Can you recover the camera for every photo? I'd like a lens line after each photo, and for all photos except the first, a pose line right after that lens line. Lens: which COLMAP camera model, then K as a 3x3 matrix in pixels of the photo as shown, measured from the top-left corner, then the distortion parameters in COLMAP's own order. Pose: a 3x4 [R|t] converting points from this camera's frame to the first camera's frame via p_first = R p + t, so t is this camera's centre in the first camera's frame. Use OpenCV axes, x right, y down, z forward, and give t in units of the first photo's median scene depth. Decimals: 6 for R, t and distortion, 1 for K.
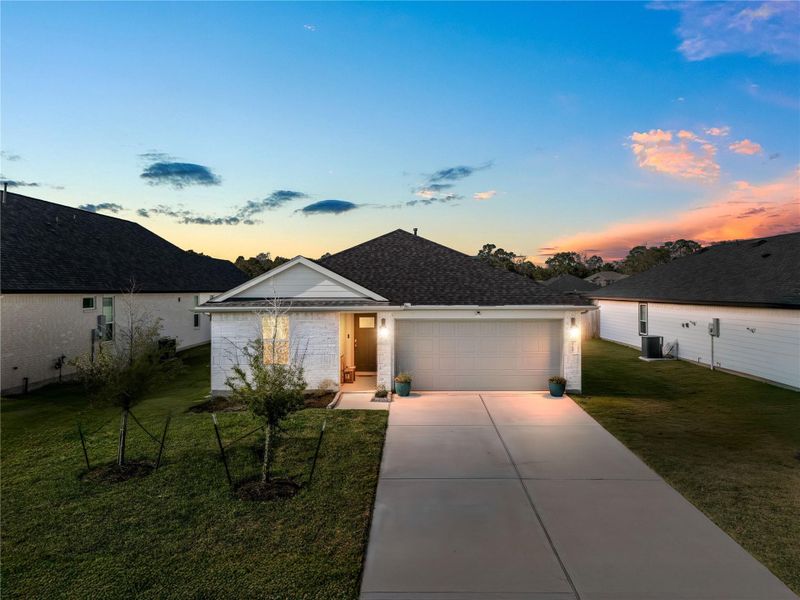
lens RADIAL K [[592.8, 0, 397.6], [0, 592.8, 294.5], [0, 0, 1]] dist [0.054495, -0.005615]
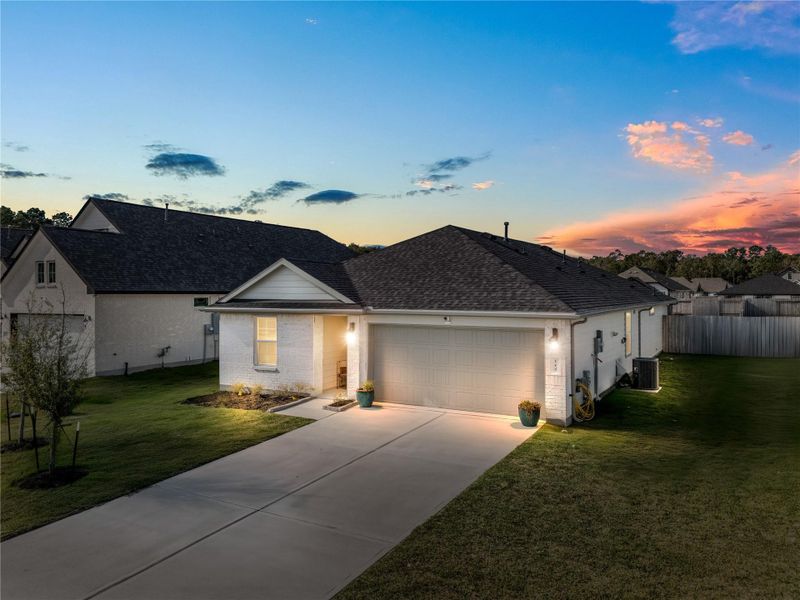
lens RADIAL K [[592.8, 0, 398.8], [0, 592.8, 295.9], [0, 0, 1]] dist [0.054495, -0.005615]
pose [[0.883110, 0.006727, -0.469118, 0.479599], [-0.006223, 0.999977, 0.002624, -0.004337], [0.469124, 0.000602, 0.883132, 0.204740]]
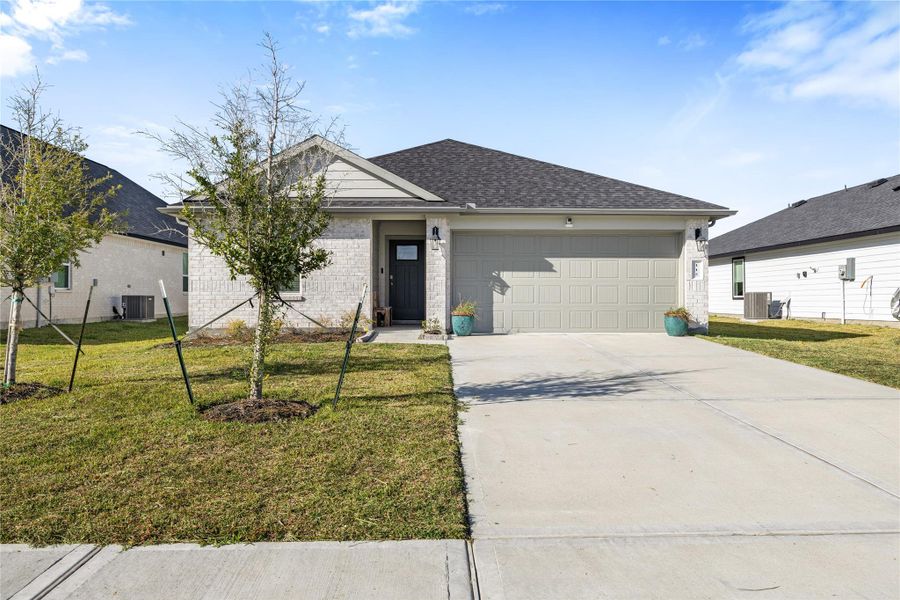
lens RADIAL K [[640.8, 0, 453.6], [0, 640.8, 307.7], [0, 0, 1]] dist [-0.004172, -0.003547]
pose [[0.998614, 0.008814, 0.051892, -0.041366], [-0.009089, 0.999946, 0.005063, 0.132804], [-0.051844, -0.005528, 0.998640, 0.237041]]
